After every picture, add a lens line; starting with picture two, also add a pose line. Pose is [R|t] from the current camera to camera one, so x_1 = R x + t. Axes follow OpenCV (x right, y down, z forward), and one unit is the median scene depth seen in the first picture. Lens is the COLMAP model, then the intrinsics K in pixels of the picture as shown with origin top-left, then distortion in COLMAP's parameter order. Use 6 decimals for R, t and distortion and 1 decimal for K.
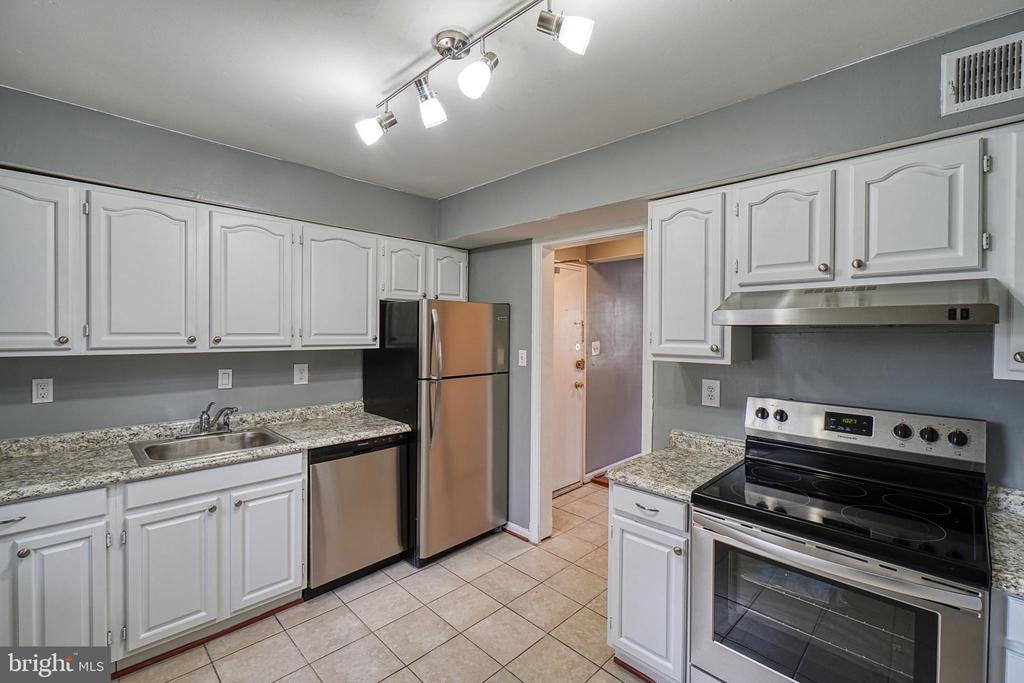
lens RADIAL K [[442.2, 0, 508.3], [0, 442.2, 334.8], [0, 0, 1]] dist [-0.004675, -0.000658]
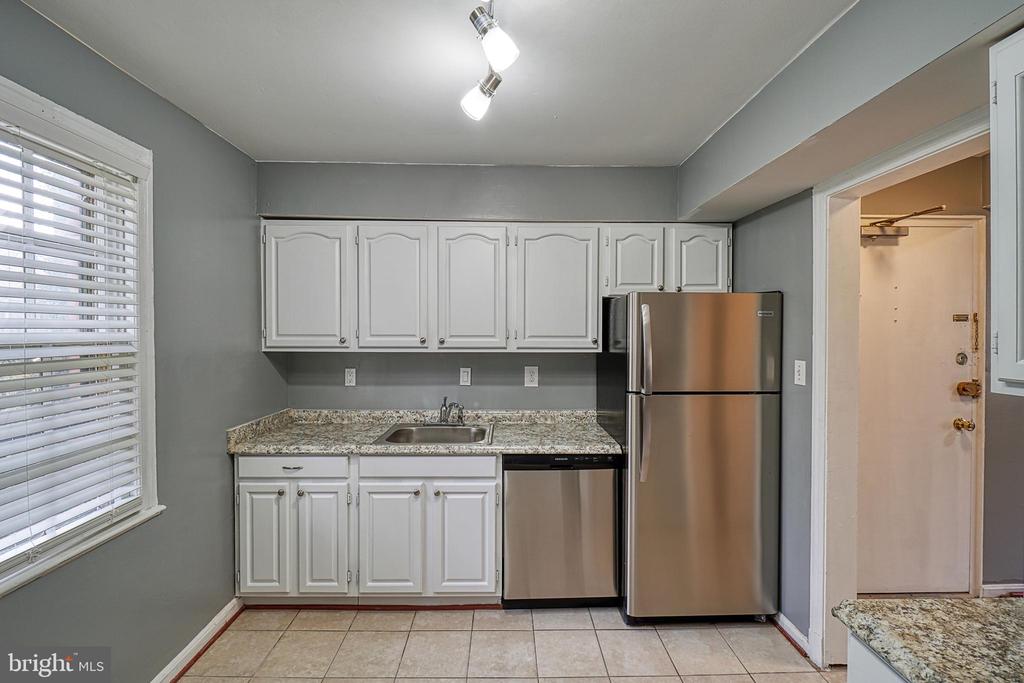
lens RADIAL K [[454.3, 0, 510.3], [0, 454.3, 335.3], [0, 0, 1]] dist [0.000478, -0.003318]
pose [[0.719044, -0.001280, -0.694963, 0.283531], [-0.002302, 0.999988, -0.004224, 0.000997], [0.694960, 0.004637, 0.719033, 0.319244]]
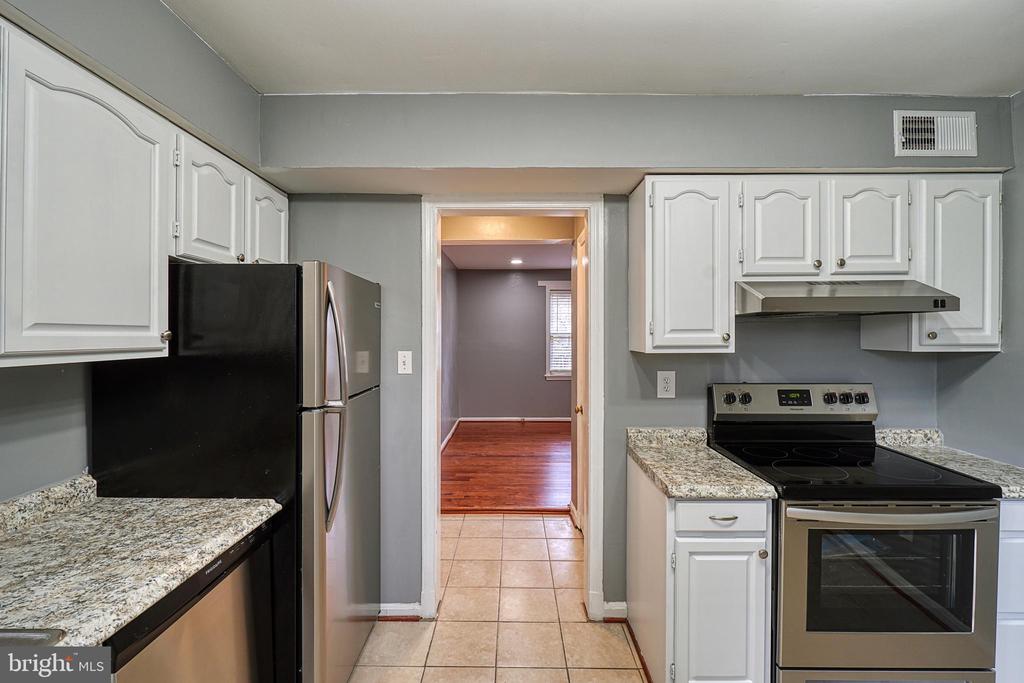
lens RADIAL K [[454.3, 0, 510.3], [0, 454.3, 335.3], [0, 0, 1]] dist [0.000478, -0.003318]
pose [[0.714686, -0.010240, 0.699371, -0.521211], [0.014880, 0.999889, -0.000566, 0.017890], [-0.699287, 0.010811, 0.714759, 0.541442]]
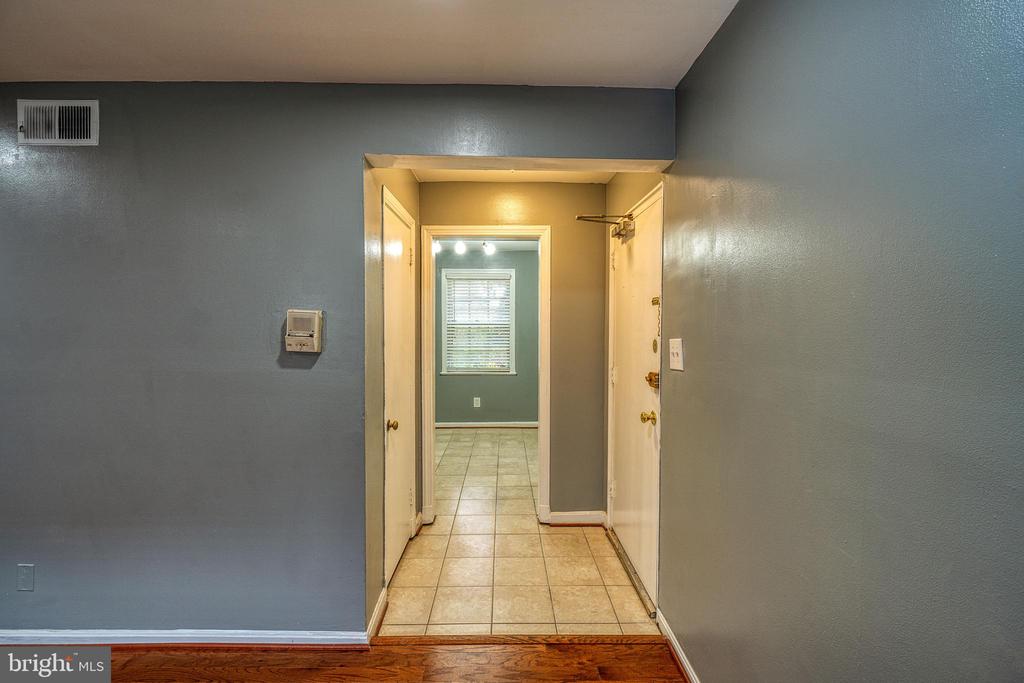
lens RADIAL K [[454.3, 0, 510.3], [0, 454.3, 335.3], [0, 0, 1]] dist [0.000478, -0.003318]
pose [[-0.697663, 0.006479, -0.716396, 1.316921], [-0.015914, 0.999572, 0.024537, 0.010115], [0.716249, 0.028519, -0.697262, 2.486876]]
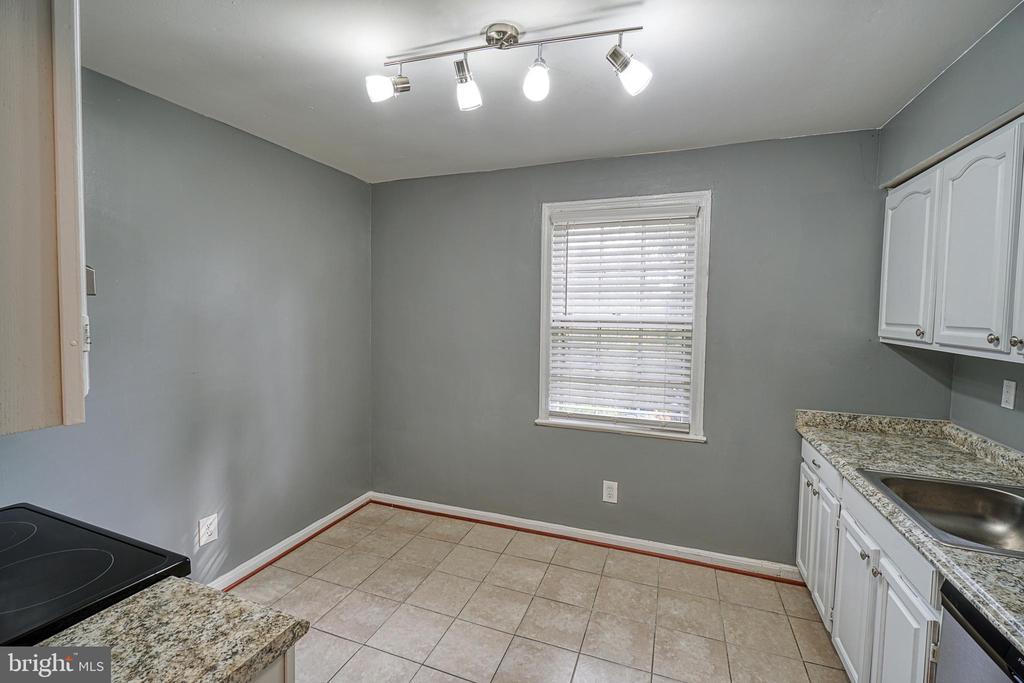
lens RADIAL K [[442.2, 0, 508.3], [0, 442.2, 334.8], [0, 0, 1]] dist [-0.004675, -0.000658]
pose [[-0.908203, 0.000233, -0.418530, 0.198362], [-0.026669, 0.997935, 0.058428, -0.014231], [0.417679, 0.064226, -0.906322, 1.338824]]
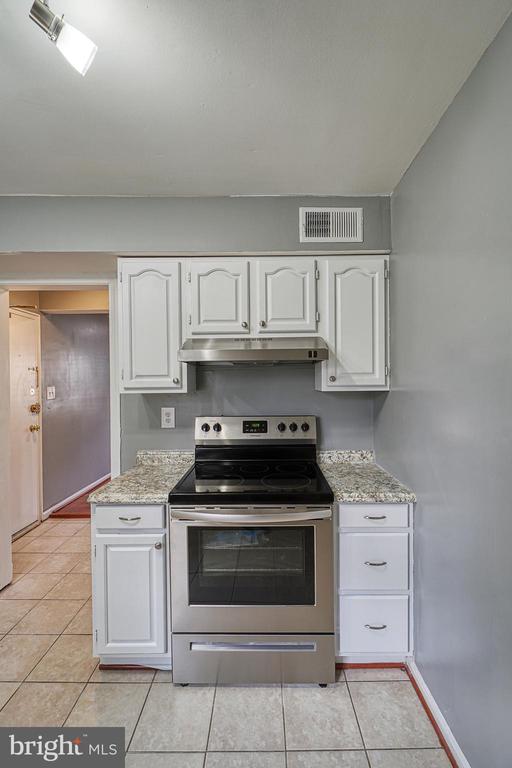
lens RADIAL K [[340.7, 0, 261.7], [0, 340.7, 383.7], [0, 0, 1]] dist [0.000478, -0.003318]
pose [[0.706712, -0.014658, 0.707350, -0.055801], [0.020887, 0.999782, -0.000151, 0.039526], [-0.707193, 0.014881, 0.706864, 0.102433]]
